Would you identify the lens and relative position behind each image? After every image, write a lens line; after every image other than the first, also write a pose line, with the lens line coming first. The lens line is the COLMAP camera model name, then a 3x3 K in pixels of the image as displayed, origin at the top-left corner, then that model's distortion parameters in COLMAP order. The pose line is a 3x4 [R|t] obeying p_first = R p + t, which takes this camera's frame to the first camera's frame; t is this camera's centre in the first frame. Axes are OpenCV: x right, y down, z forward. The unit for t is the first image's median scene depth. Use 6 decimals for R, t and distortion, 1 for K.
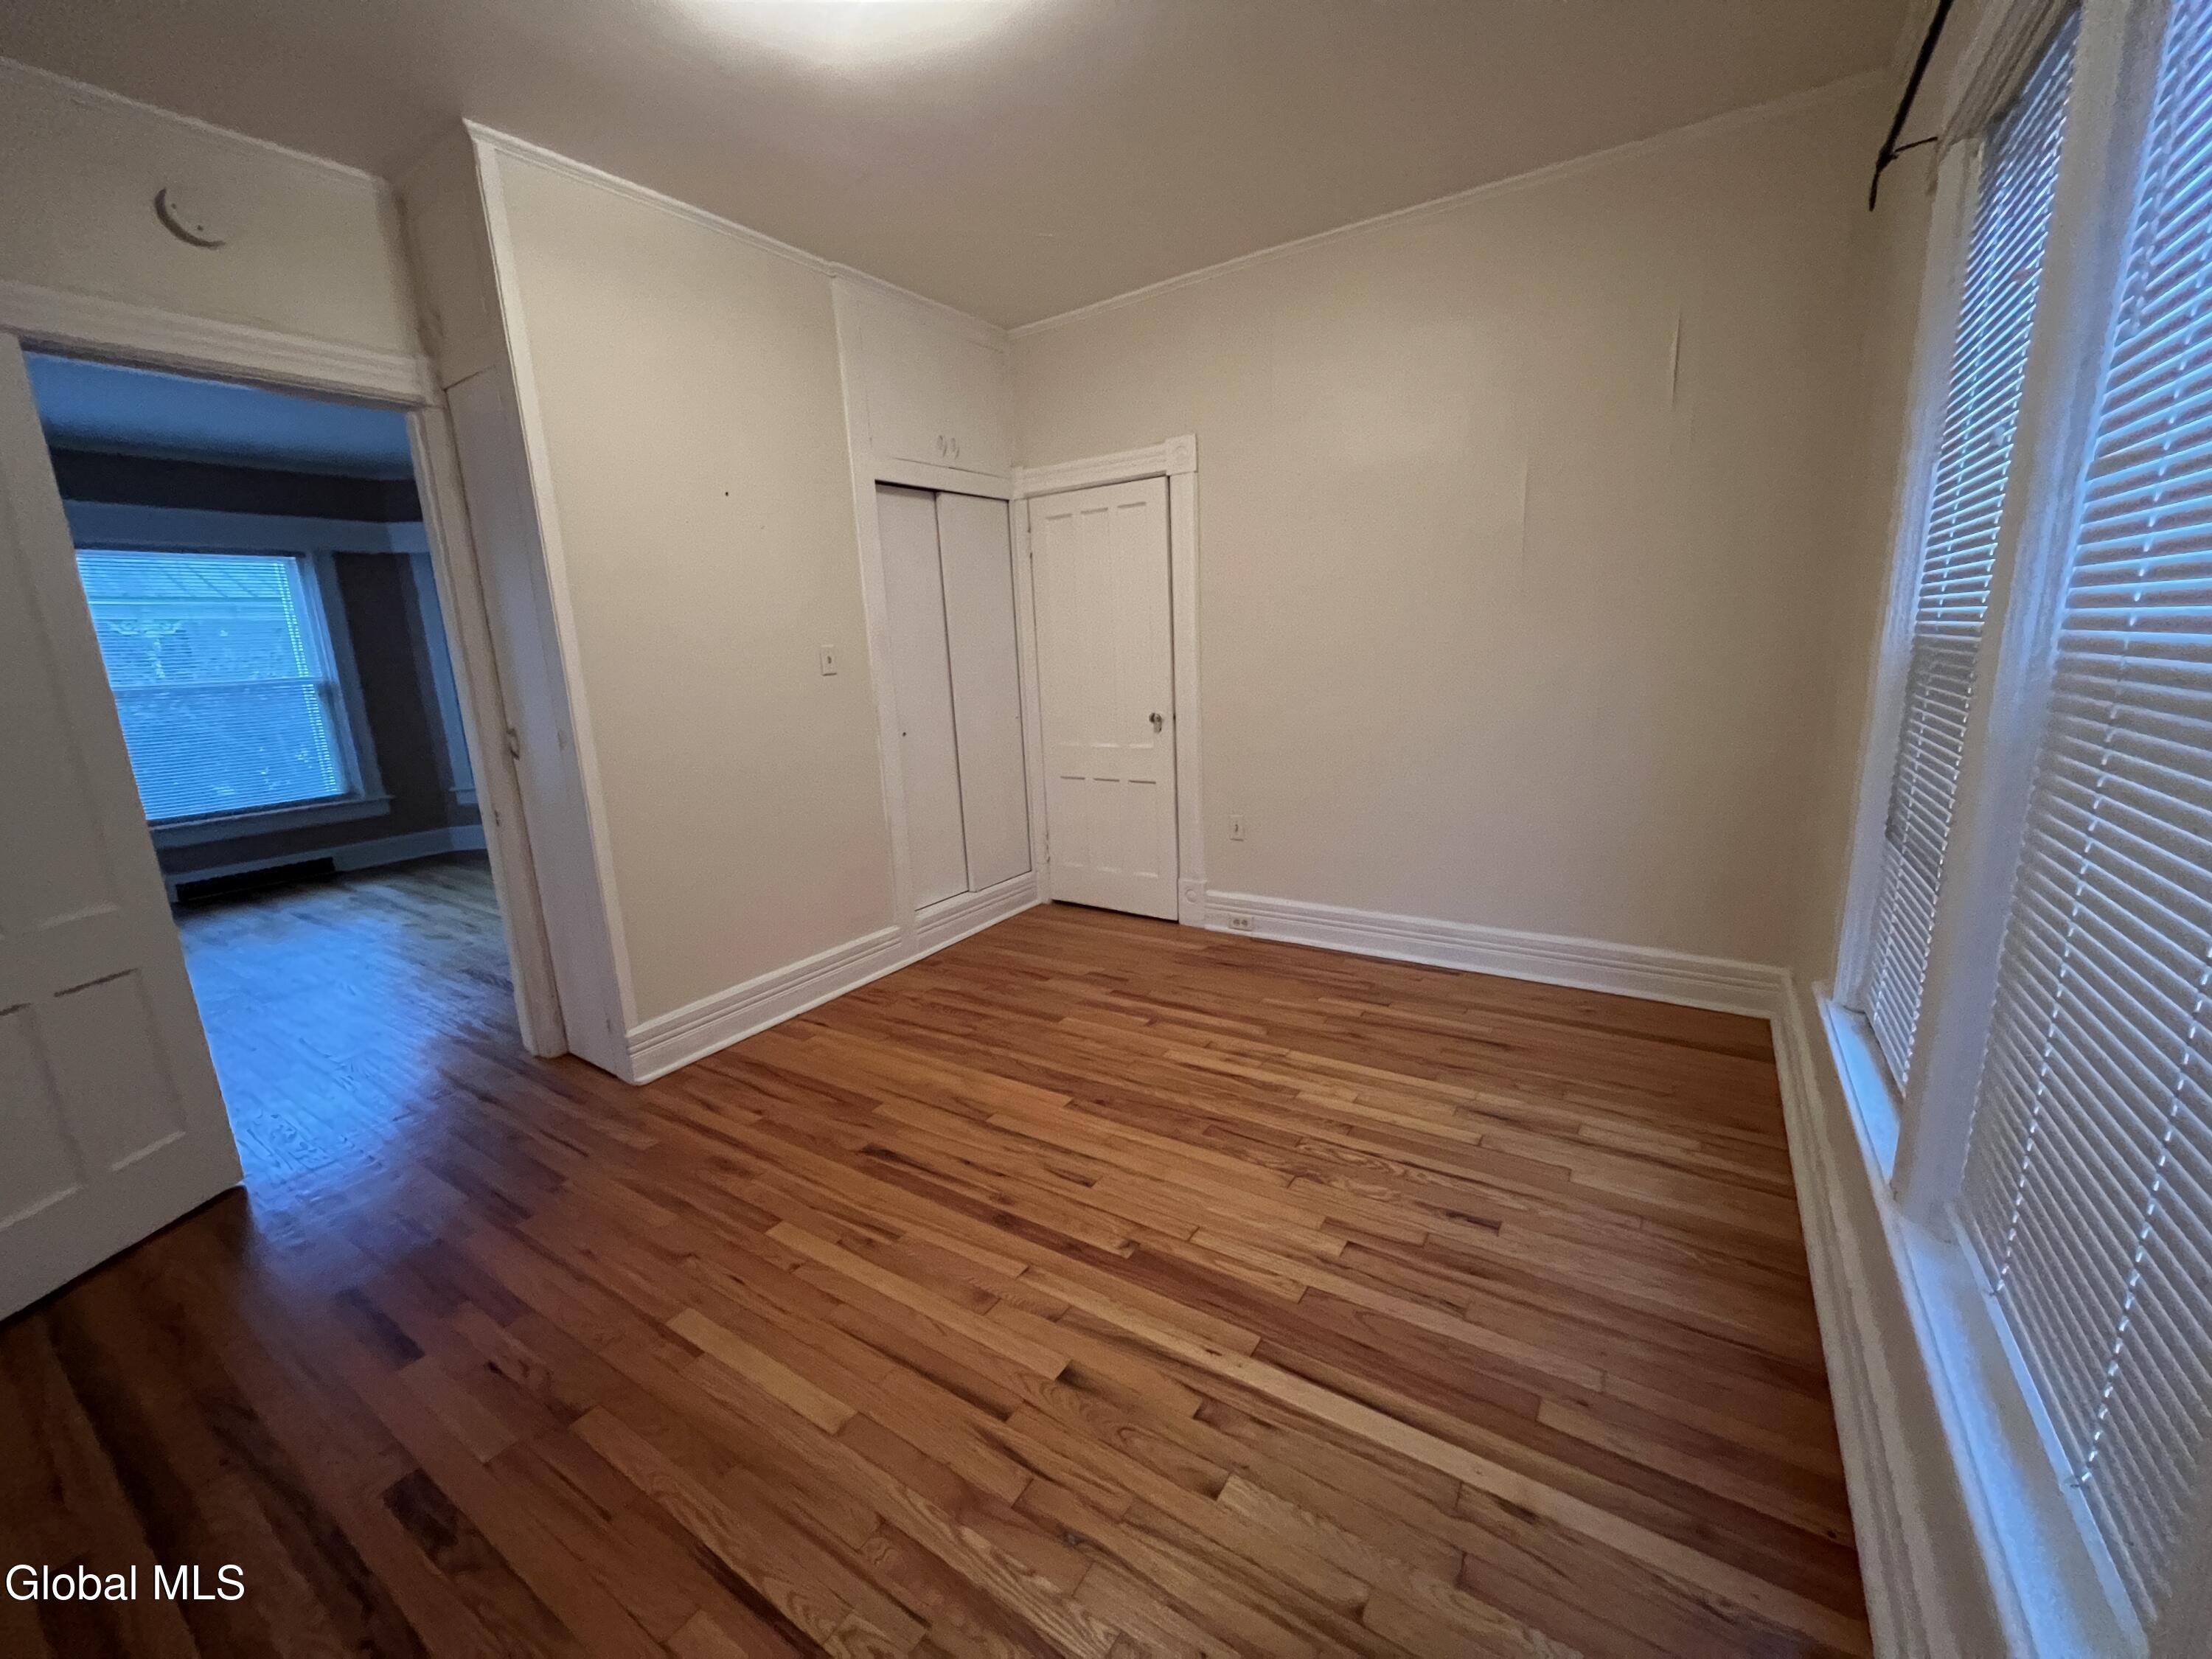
lens RADIAL K [[885.3, 0, 1107.4], [0, 885.3, 832.8], [0, 0, 1]] dist [-0.002004, -0.000205]
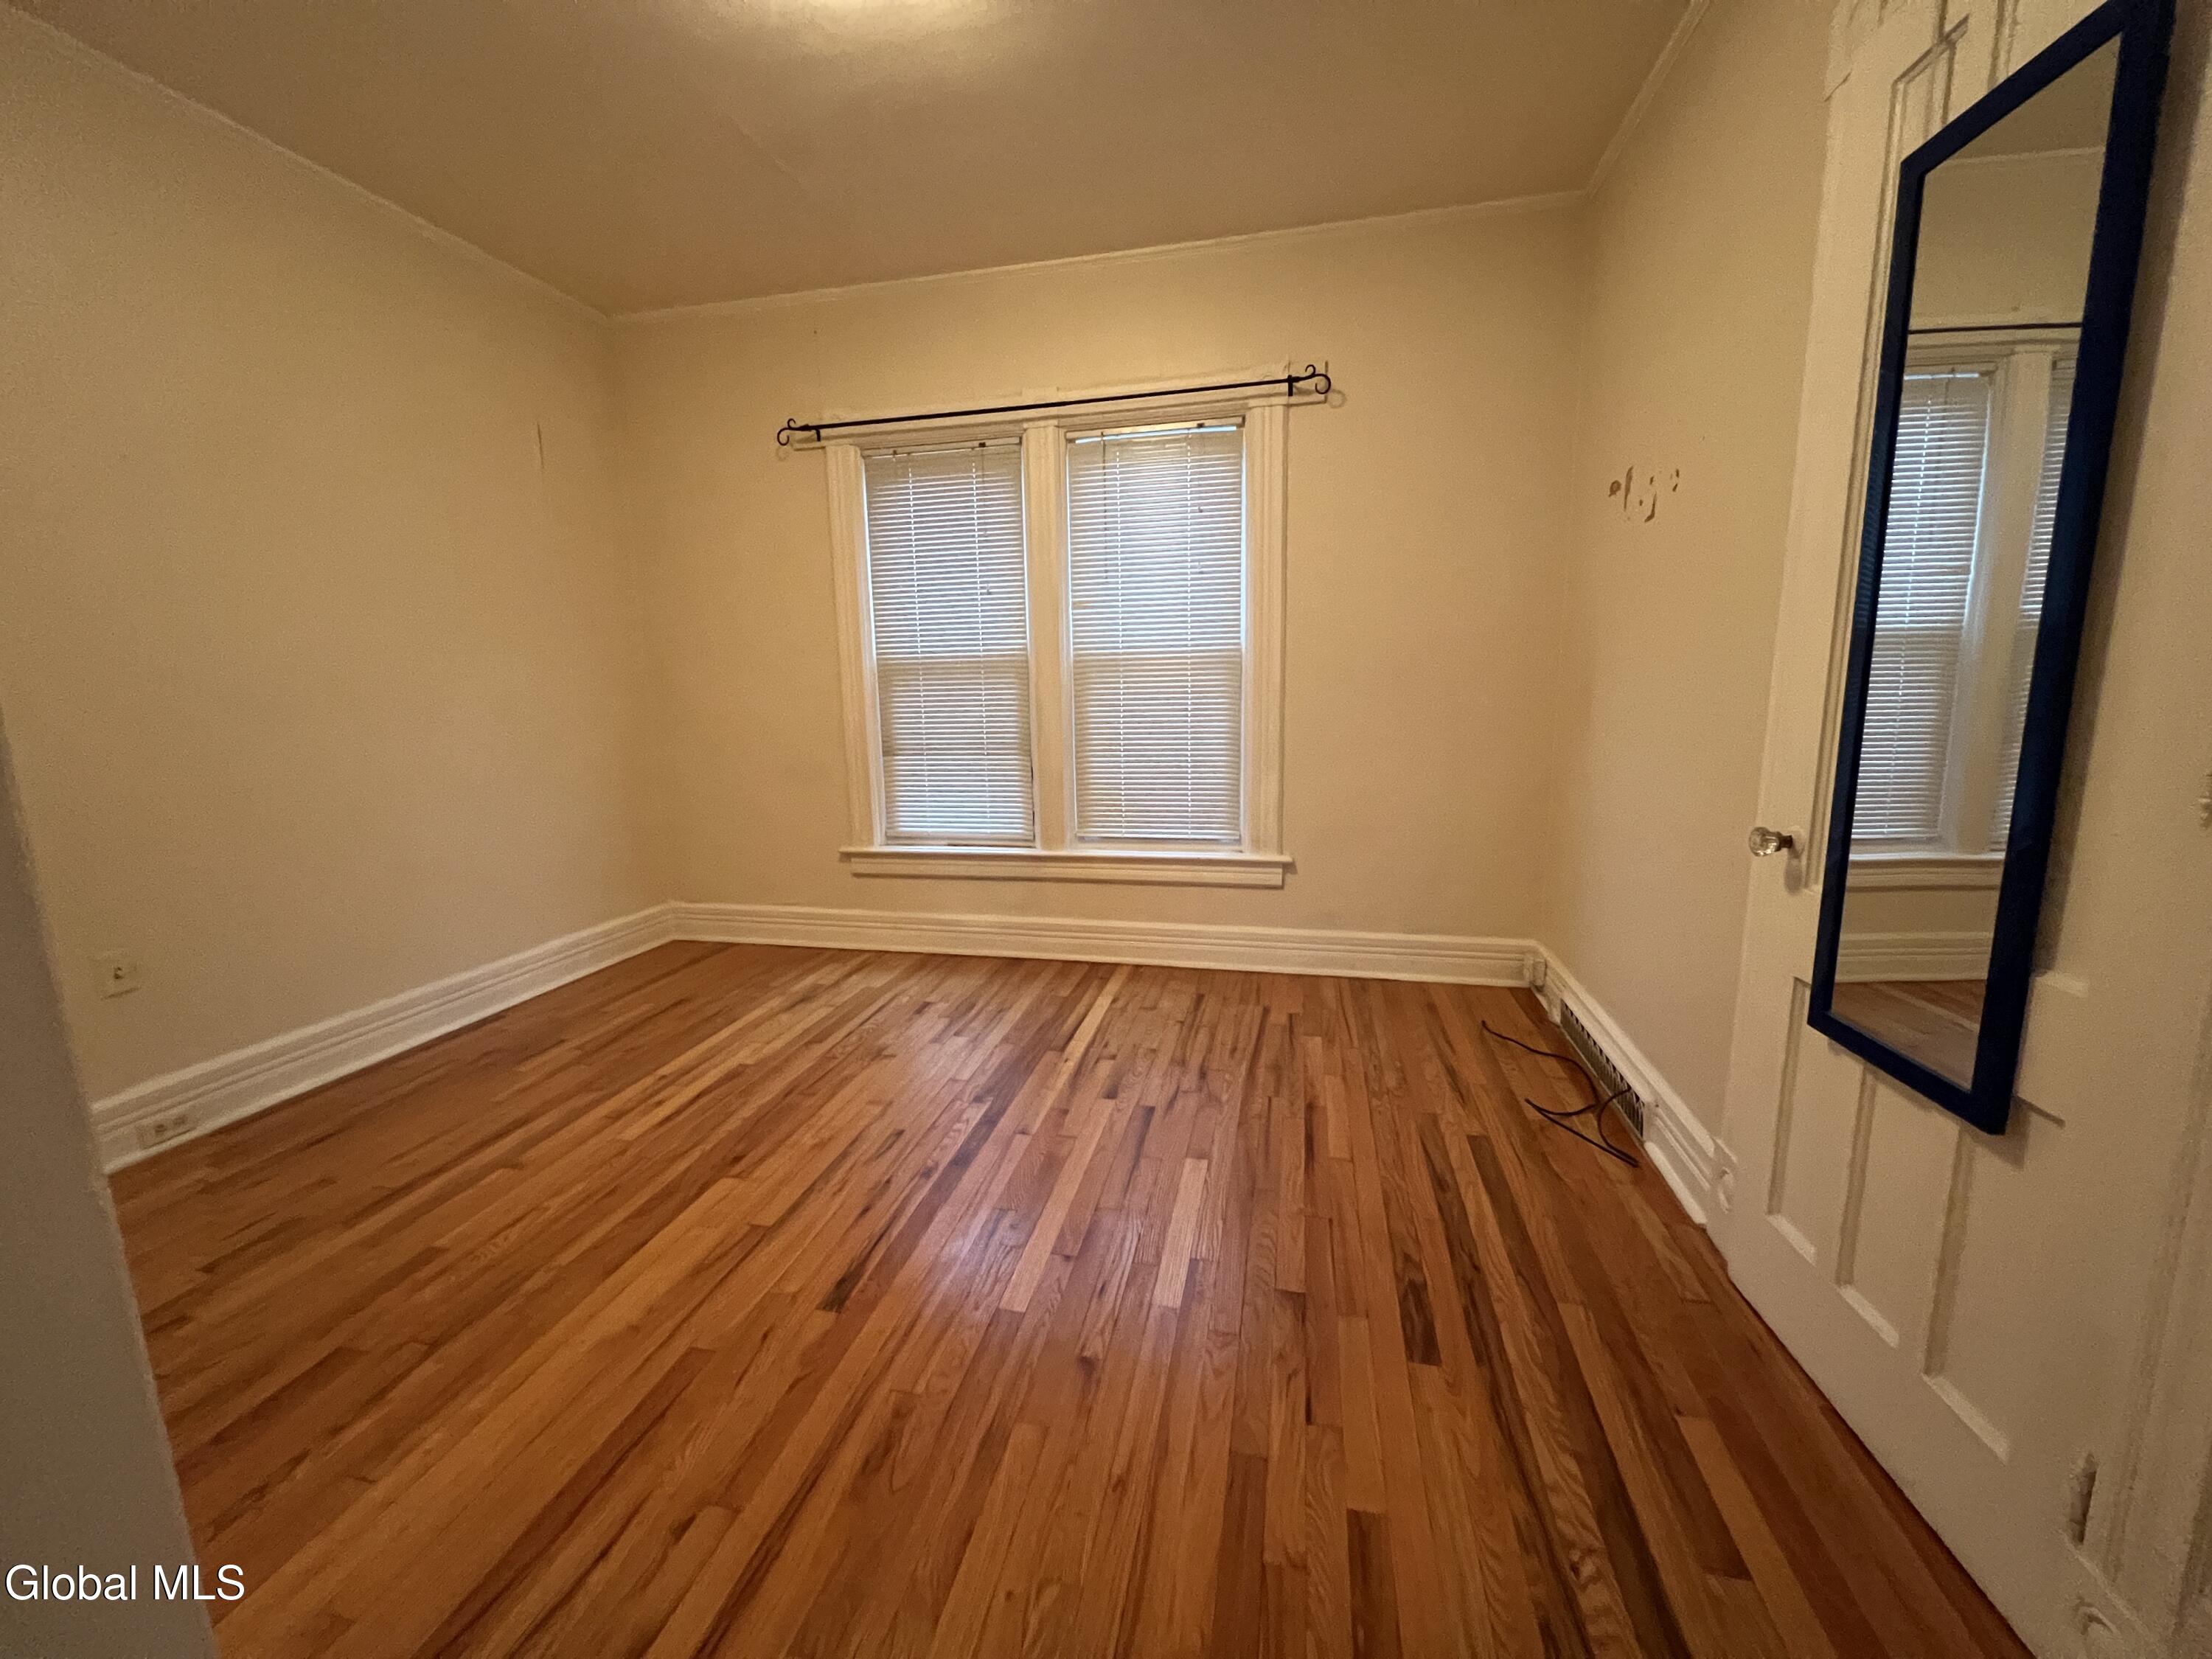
lens RADIAL K [[885.3, 0, 1109.4], [0, 885.3, 824.9], [0, 0, 1]] dist [-0.002004, -0.000205]
pose [[-0.357058, -0.101039, 0.928601, -1.015305], [0.233468, 0.952925, 0.193457, -0.097143], [-0.904435, 0.285874, -0.316660, 0.960886]]
